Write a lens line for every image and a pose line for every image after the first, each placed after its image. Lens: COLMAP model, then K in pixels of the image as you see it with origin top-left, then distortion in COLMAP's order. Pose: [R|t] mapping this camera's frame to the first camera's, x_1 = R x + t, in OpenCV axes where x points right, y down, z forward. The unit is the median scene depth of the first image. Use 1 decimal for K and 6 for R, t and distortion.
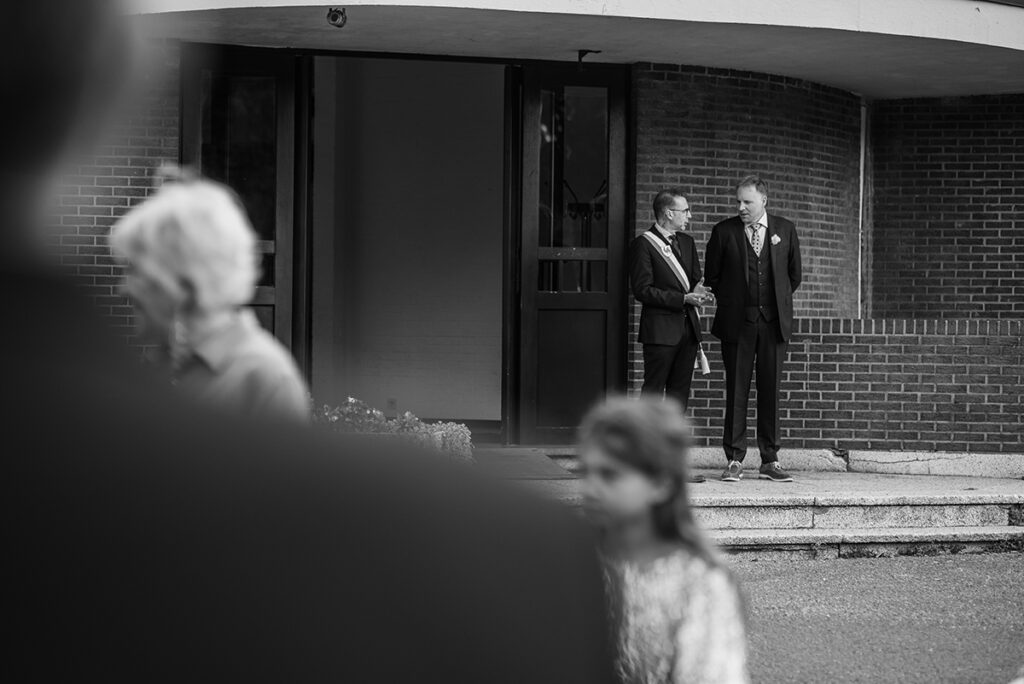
lens RADIAL K [[2515.5, 0, 512.7], [0, 2515.5, 342.2], [0, 0, 1]] dist [-0.004933, 0.000000]
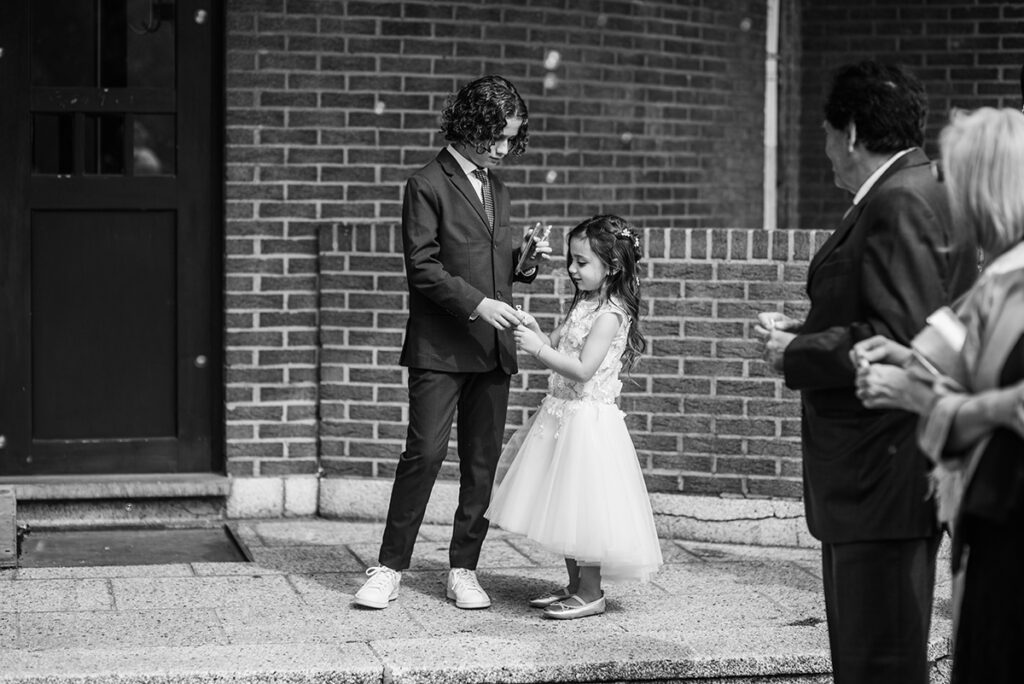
lens RADIAL K [[2515.5, 0, 519.3], [0, 2515.5, 340.5], [0, 0, 1]] dist [-0.004933, 0.000000]
pose [[0.994198, 0.003557, -0.107510, 0.161245], [0.002539, 0.998399, 0.056509, -0.015039], [0.107538, -0.056454, 0.992597, 0.500718]]
